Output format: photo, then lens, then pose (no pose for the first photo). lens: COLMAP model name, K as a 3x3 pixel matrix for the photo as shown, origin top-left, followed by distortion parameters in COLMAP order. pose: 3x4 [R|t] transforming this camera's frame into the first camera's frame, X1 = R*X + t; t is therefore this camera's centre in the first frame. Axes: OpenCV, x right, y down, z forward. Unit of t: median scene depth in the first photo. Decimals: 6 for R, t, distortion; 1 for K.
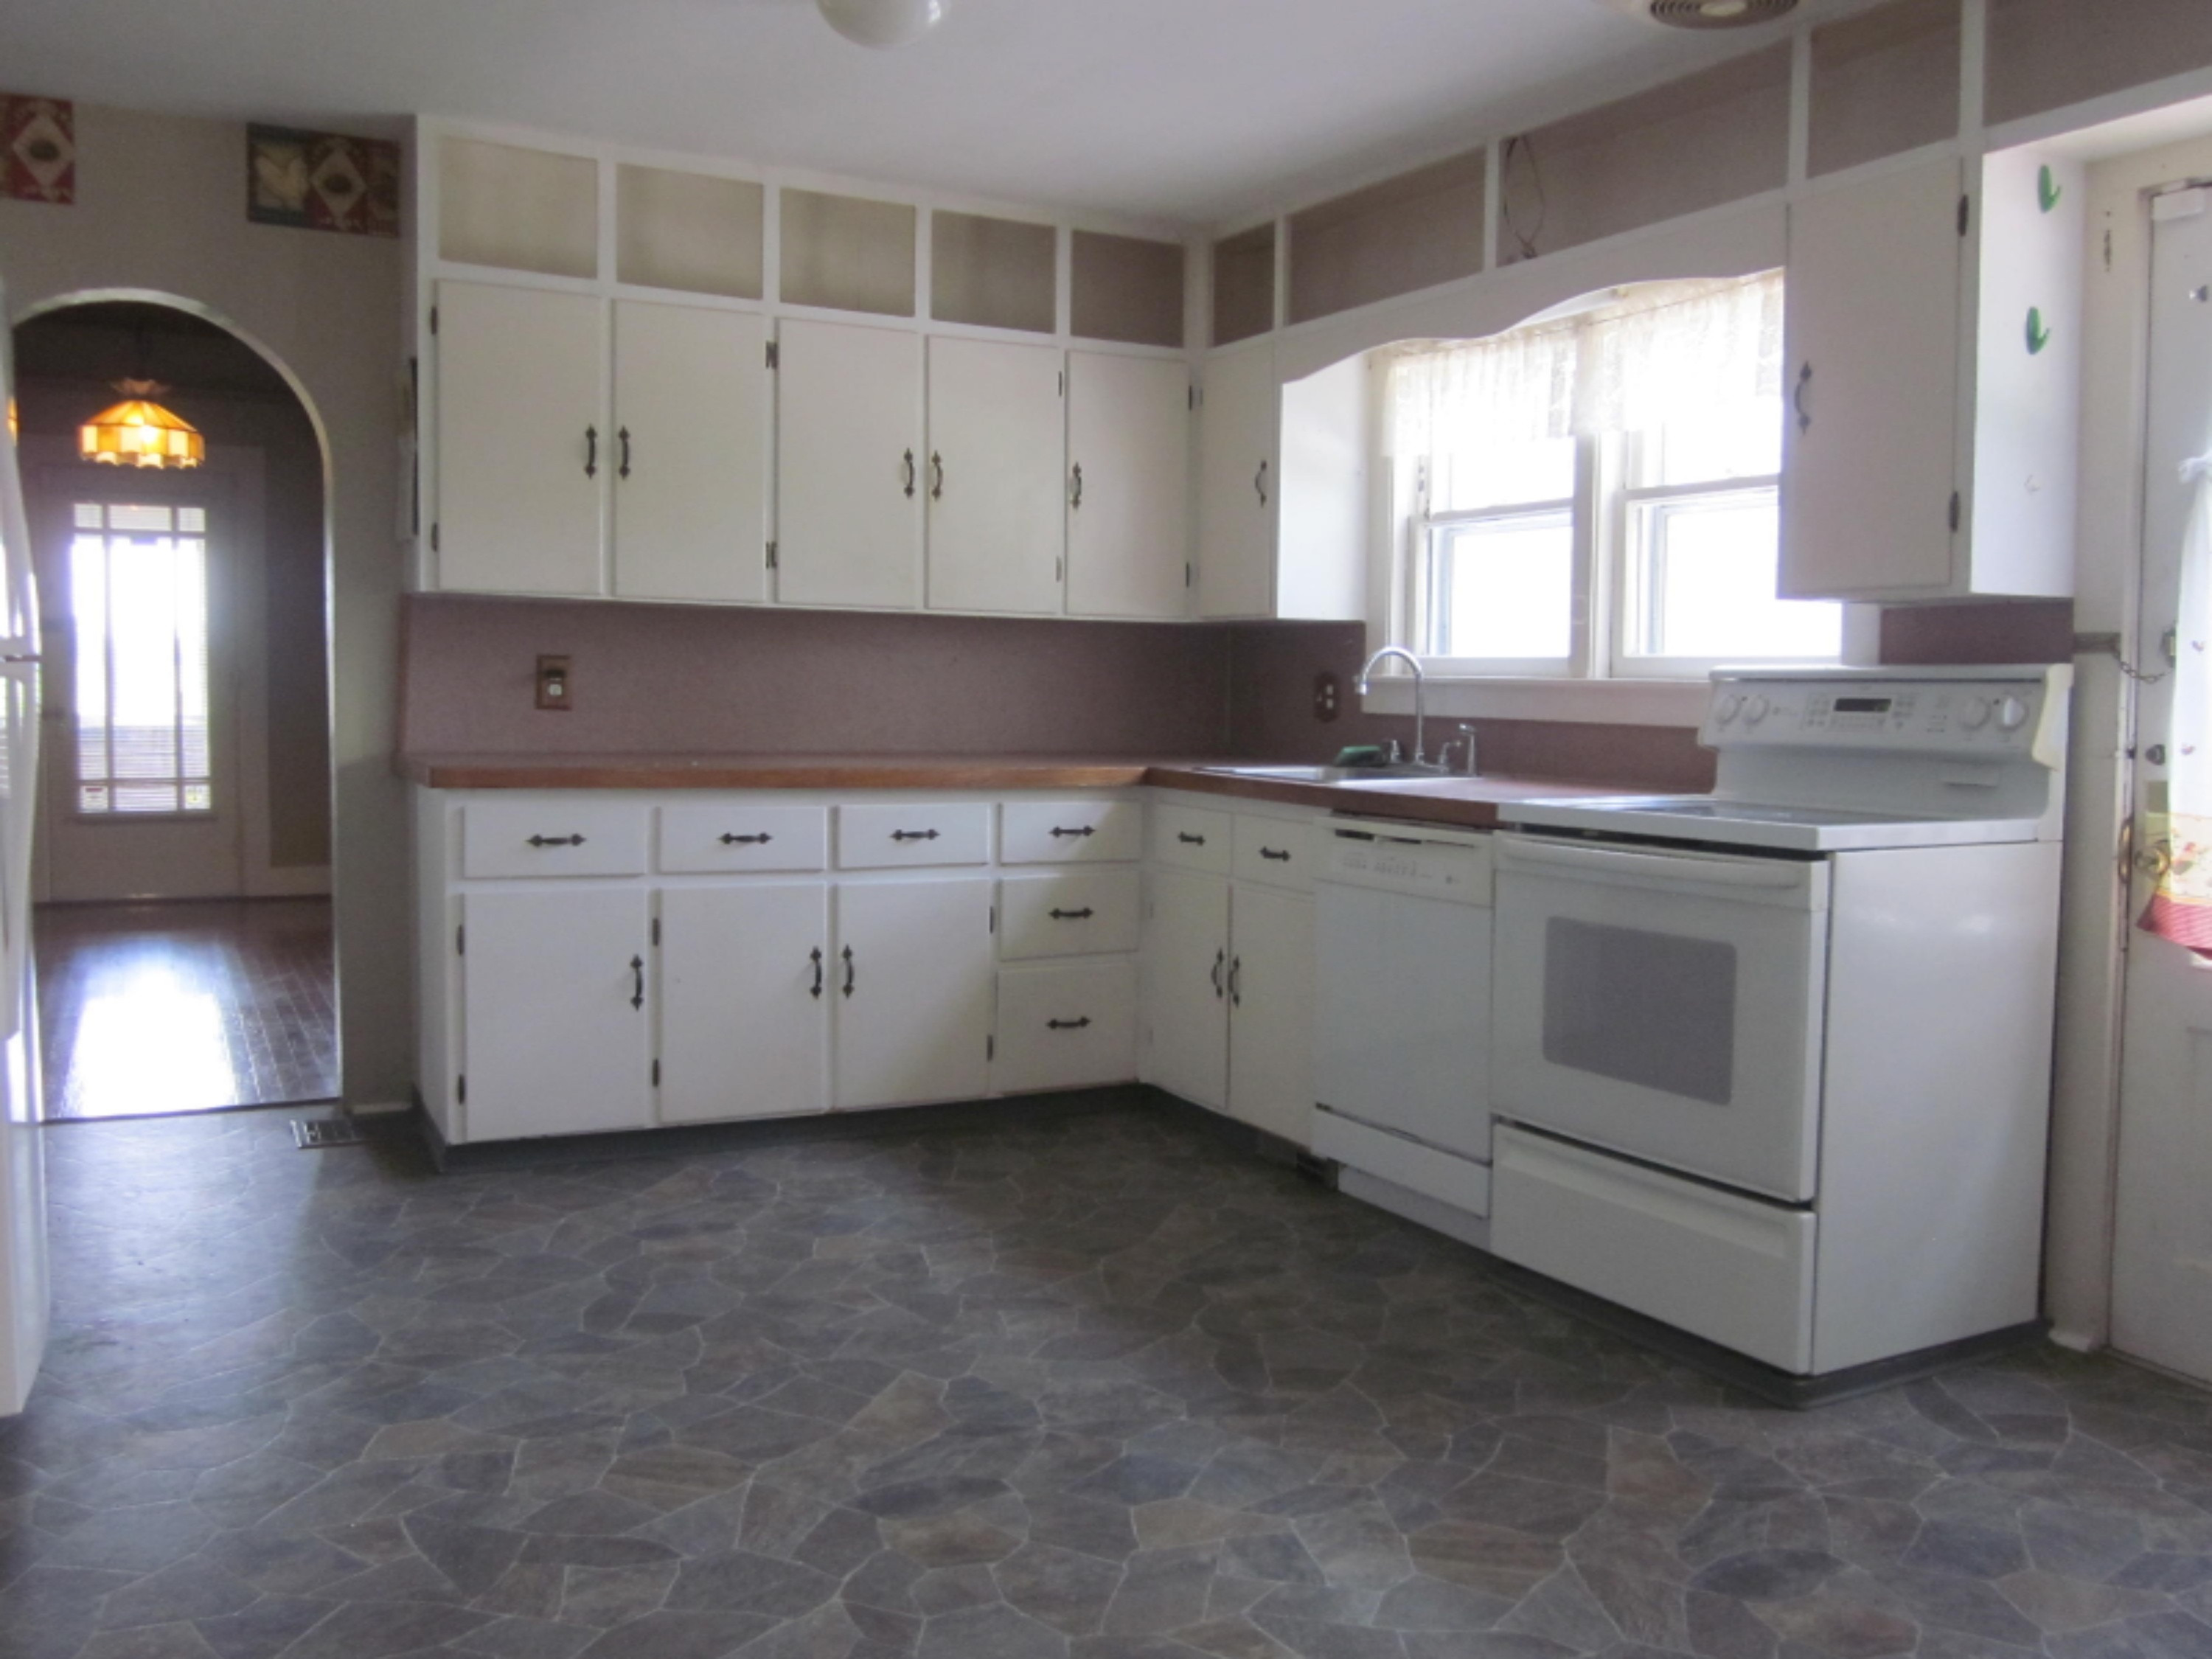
lens RADIAL K [[1812.4, 0, 1093.2], [0, 1812.4, 822.2], [0, 0, 1]] dist [-0.052806, 0.025201]
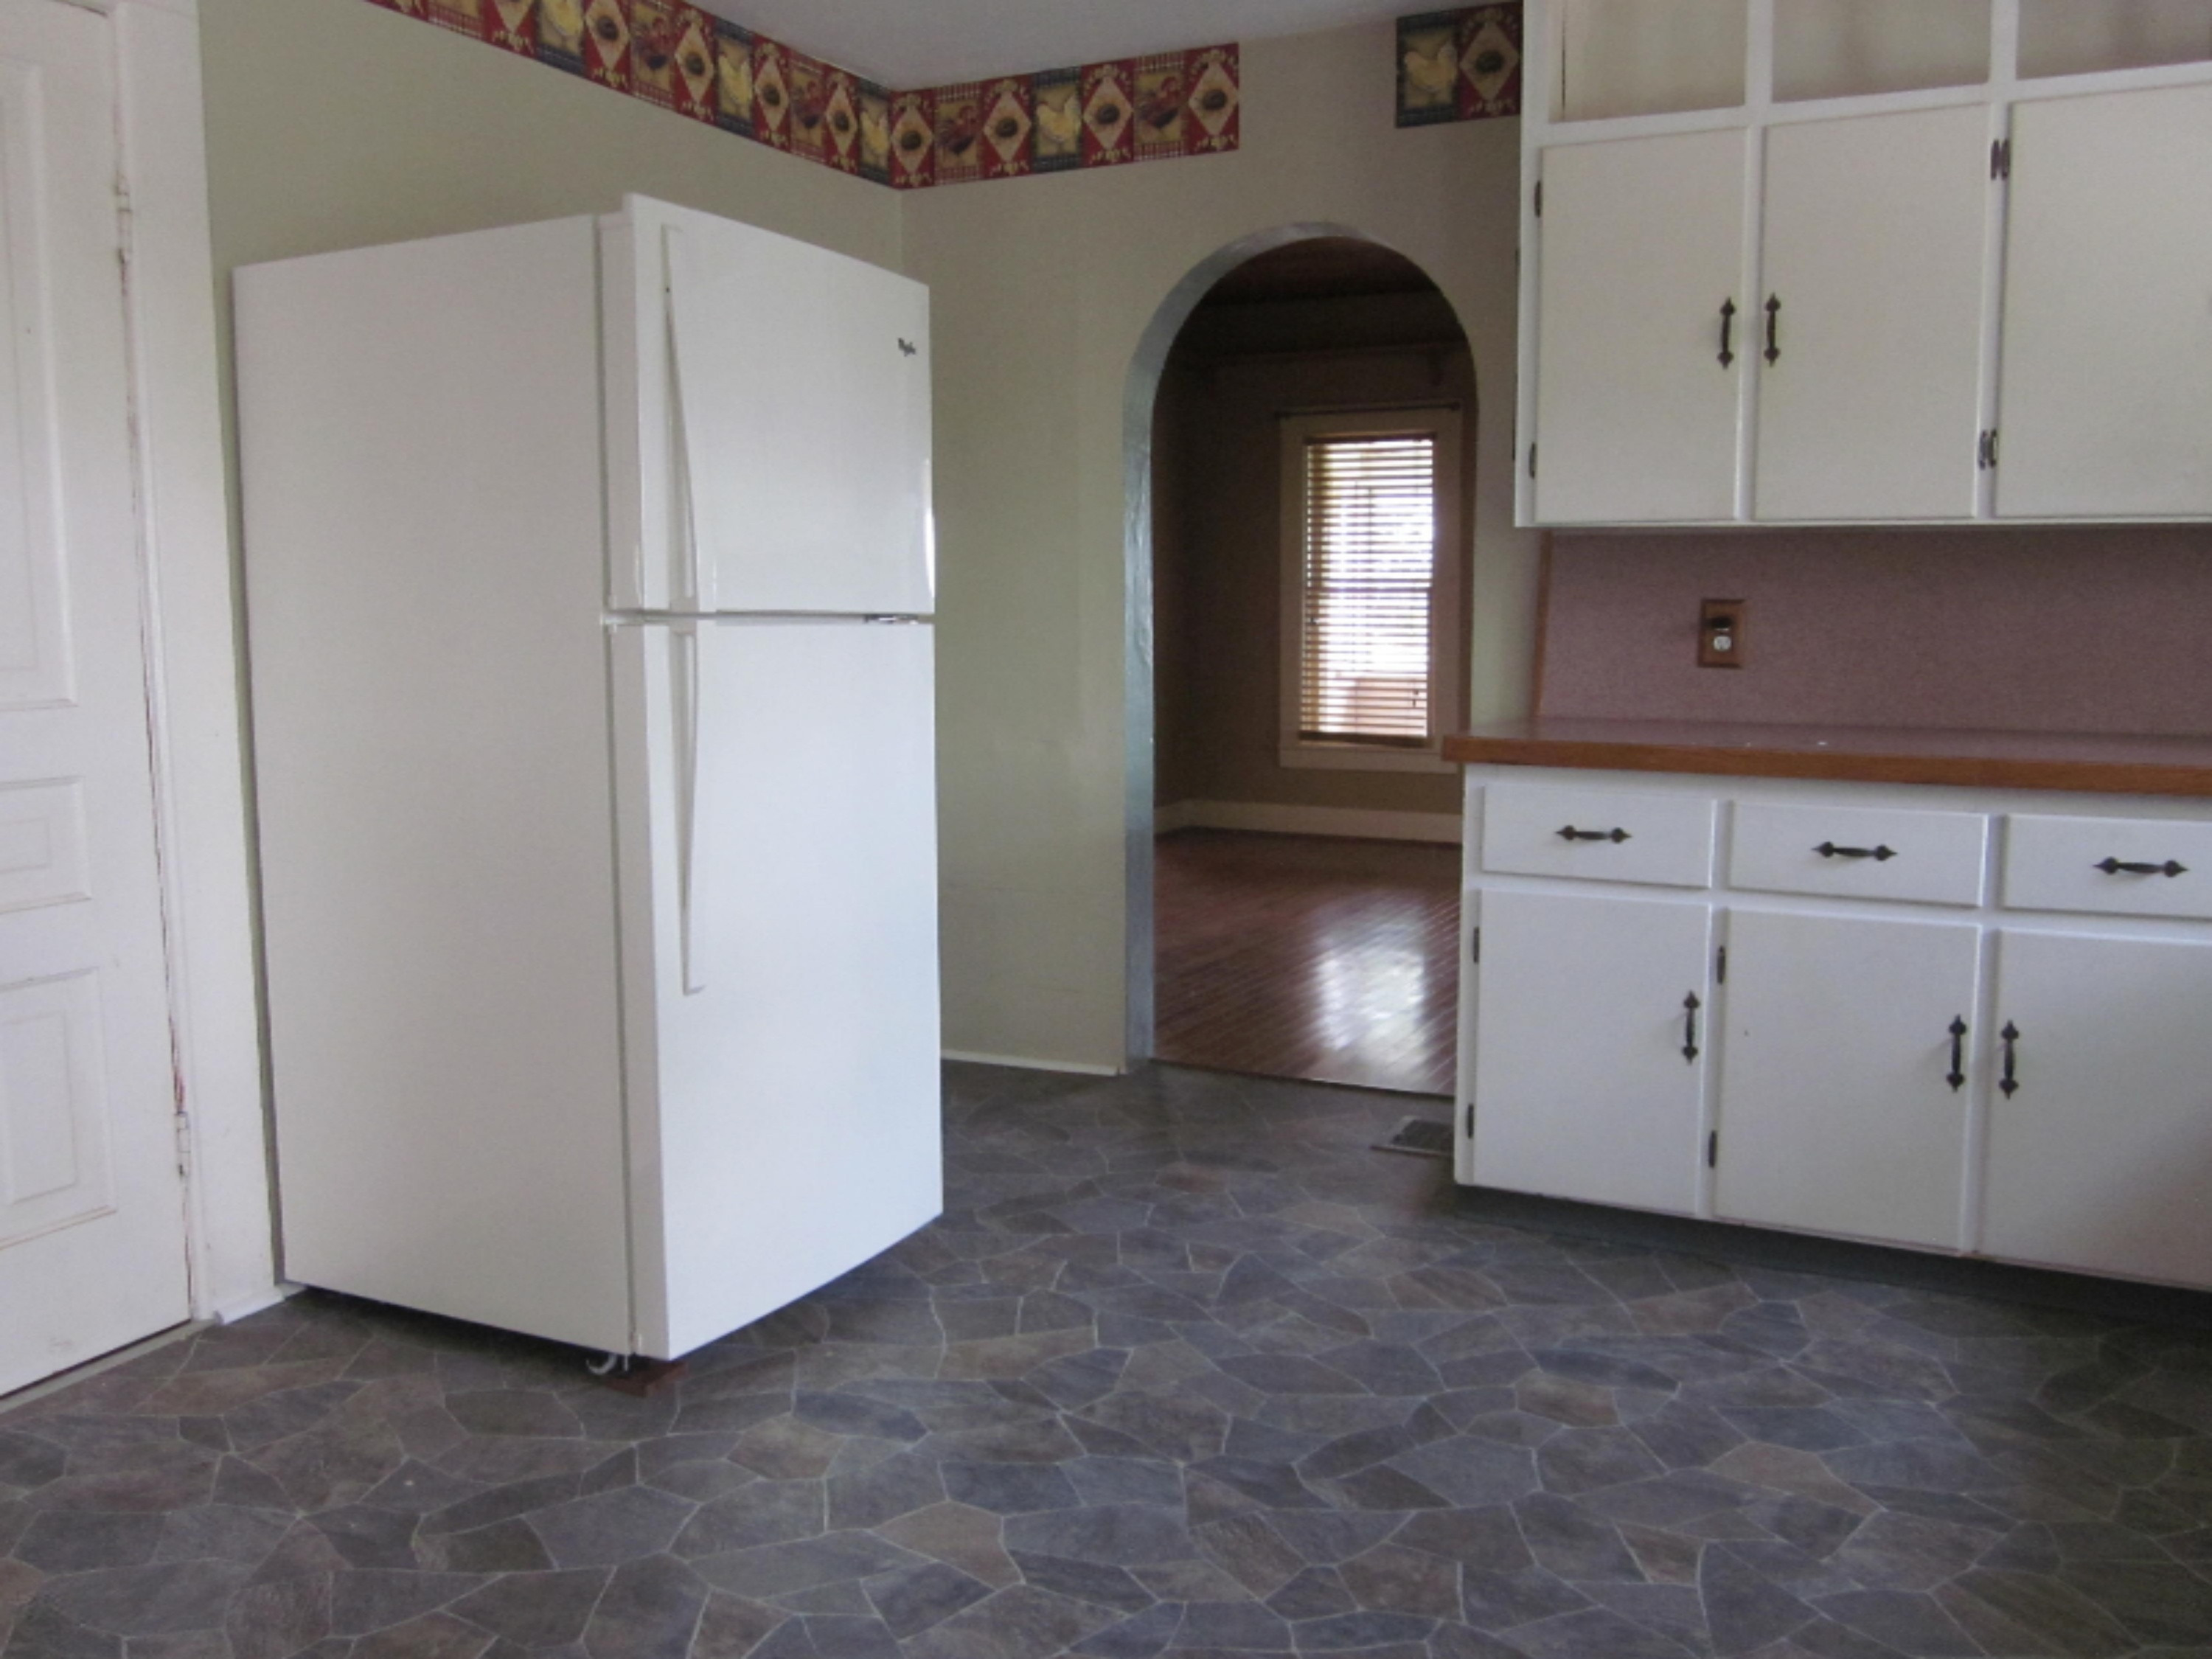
lens RADIAL K [[1812.4, 0, 1184.1], [0, 1812.4, 826.1], [0, 0, 1]] dist [-0.052806, 0.025201]
pose [[0.594239, 0.075719, -0.800717, 0.233071], [-0.052221, 0.997090, 0.055534, -0.028389], [0.802592, 0.008813, 0.596464, 0.388081]]
